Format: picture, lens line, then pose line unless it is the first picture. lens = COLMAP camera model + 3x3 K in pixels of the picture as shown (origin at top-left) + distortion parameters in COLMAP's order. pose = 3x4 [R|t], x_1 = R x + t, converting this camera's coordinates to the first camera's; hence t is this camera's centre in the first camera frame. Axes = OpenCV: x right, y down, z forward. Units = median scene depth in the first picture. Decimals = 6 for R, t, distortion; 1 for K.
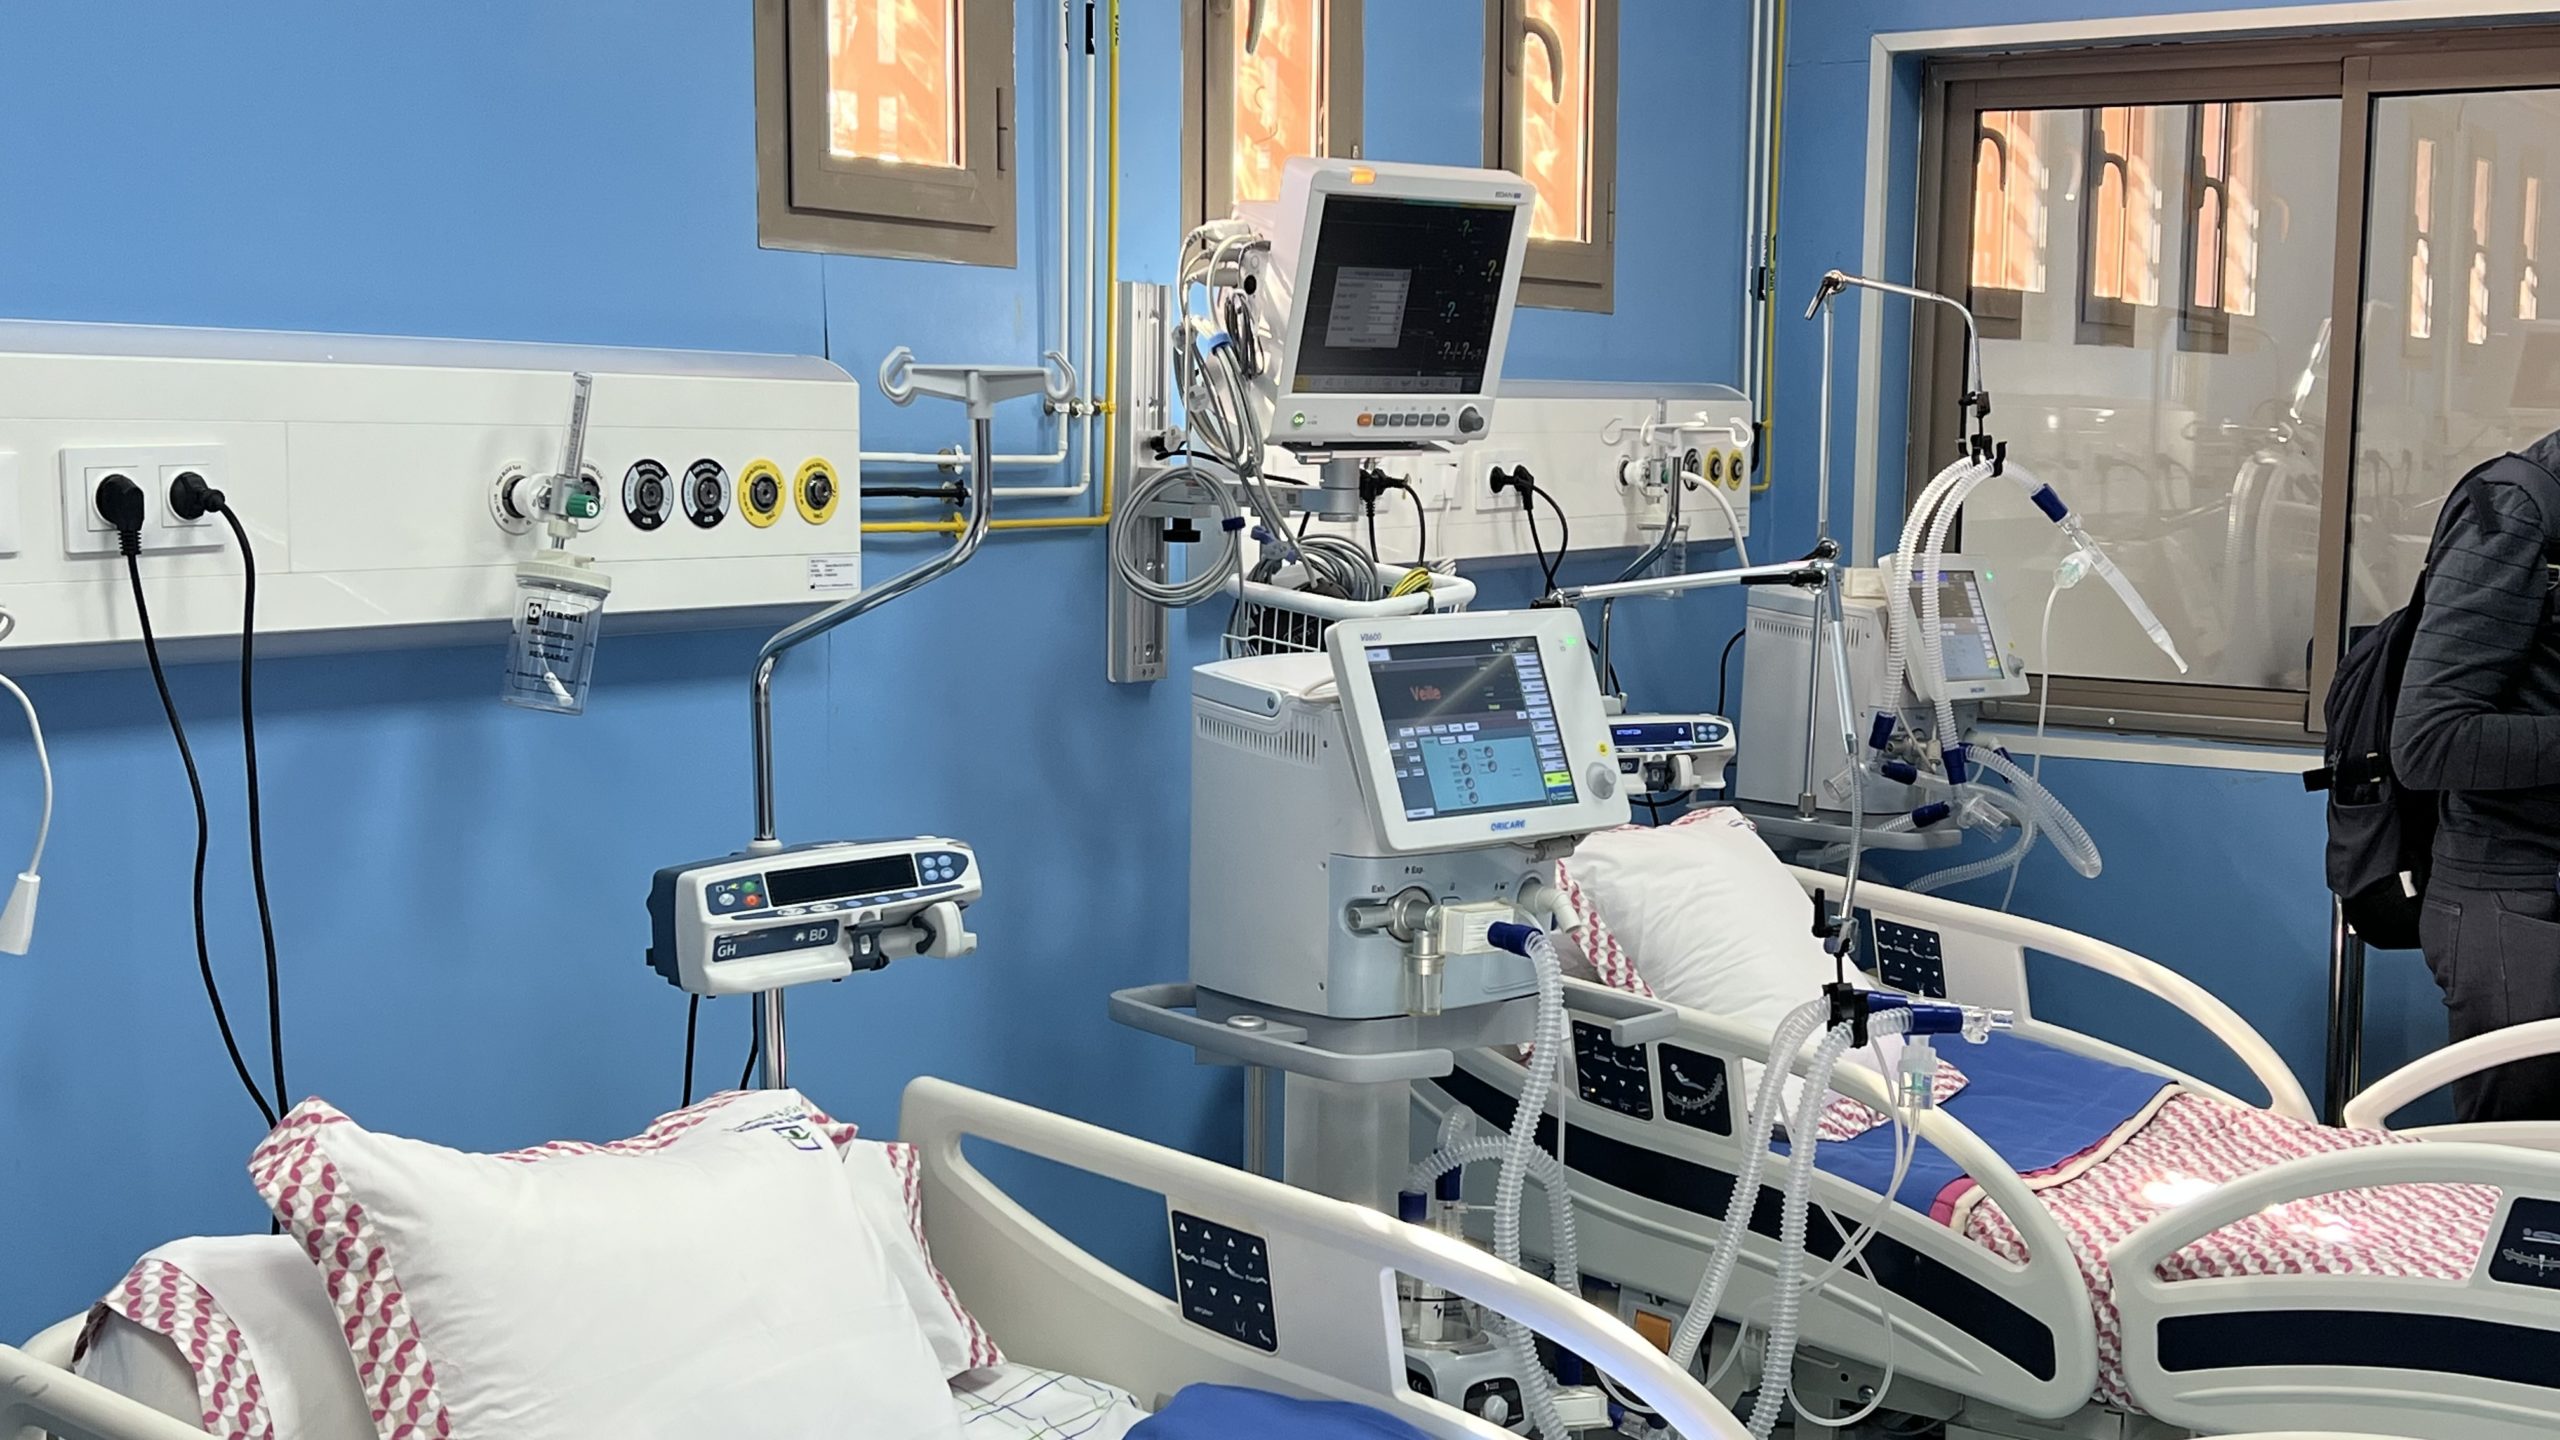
lens RADIAL K [[3004.2, 0, 1280.0], [0, 3004.2, 720.0], [0, 0, 1]] dist [0.260279, -0.655162]
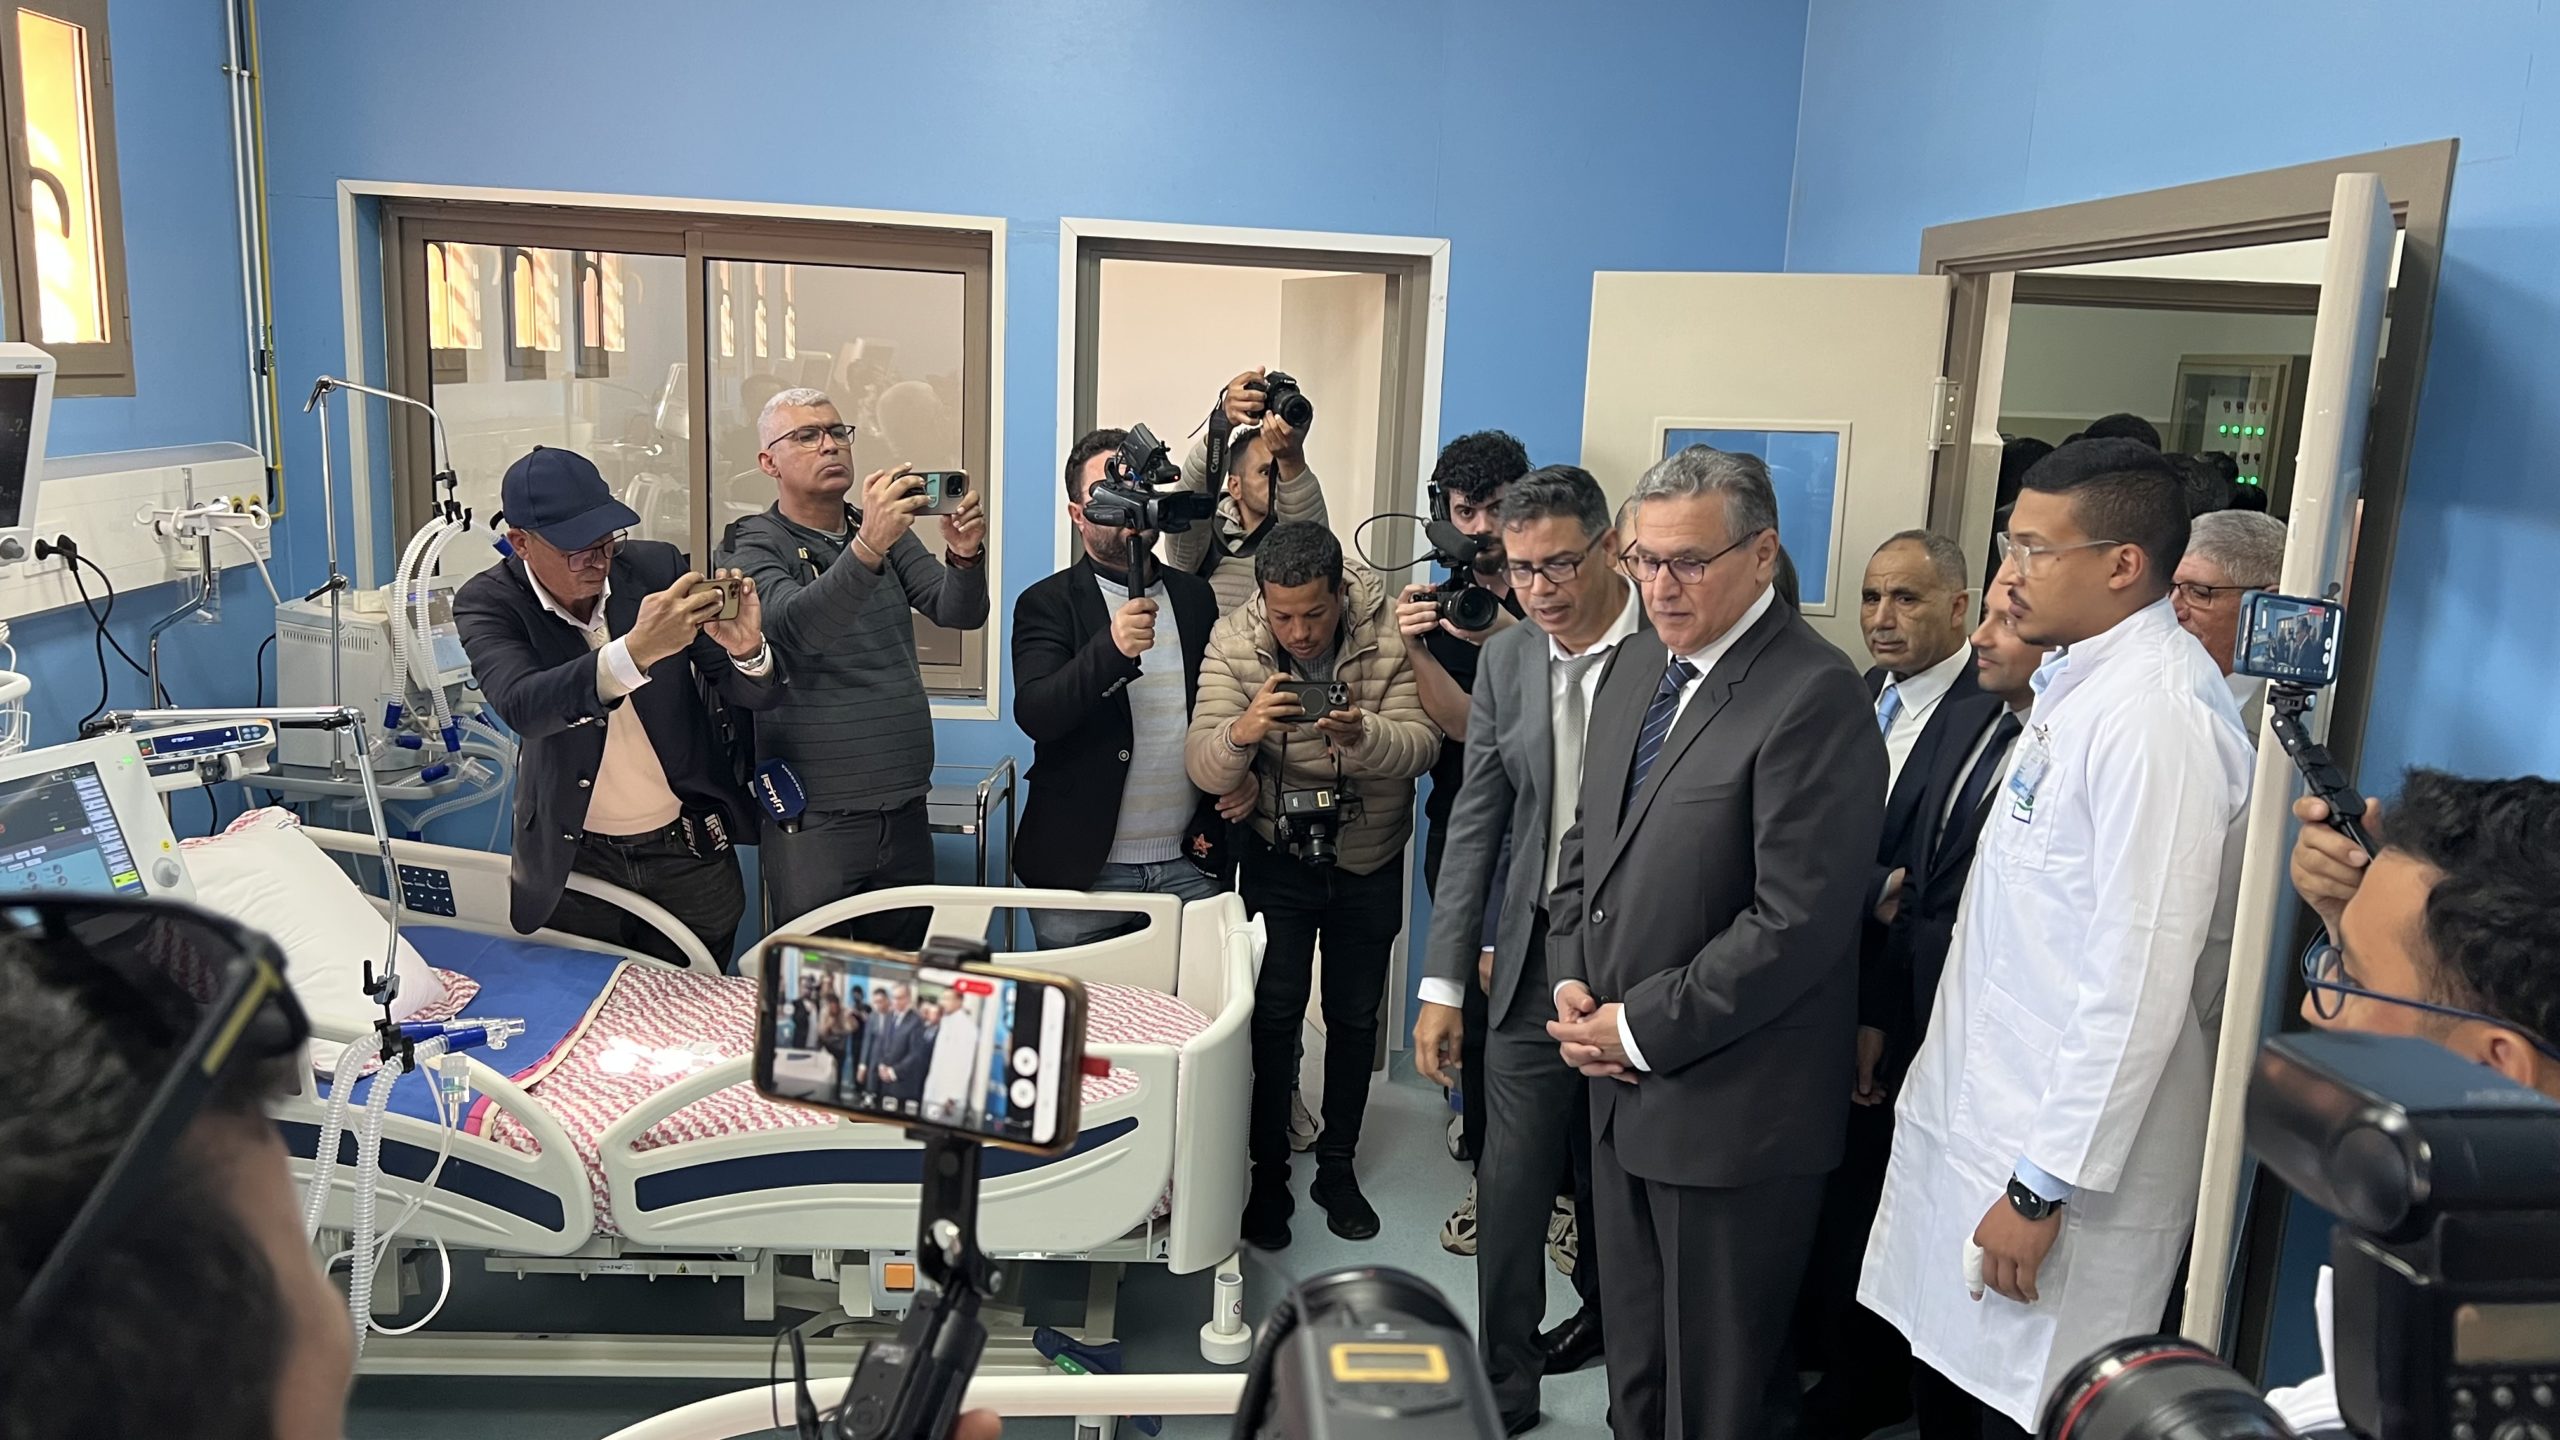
lens RADIAL K [[1954.2, 0, 1280.0], [0, 1954.2, 720.0], [0, 0, 1]] dist [-0.002881, -0.004320]
pose [[0.807145, -0.087881, 0.583775, 0.009827], [0.032797, 0.994006, 0.104290, -0.075110], [-0.589441, -0.065032, 0.805190, 0.068530]]
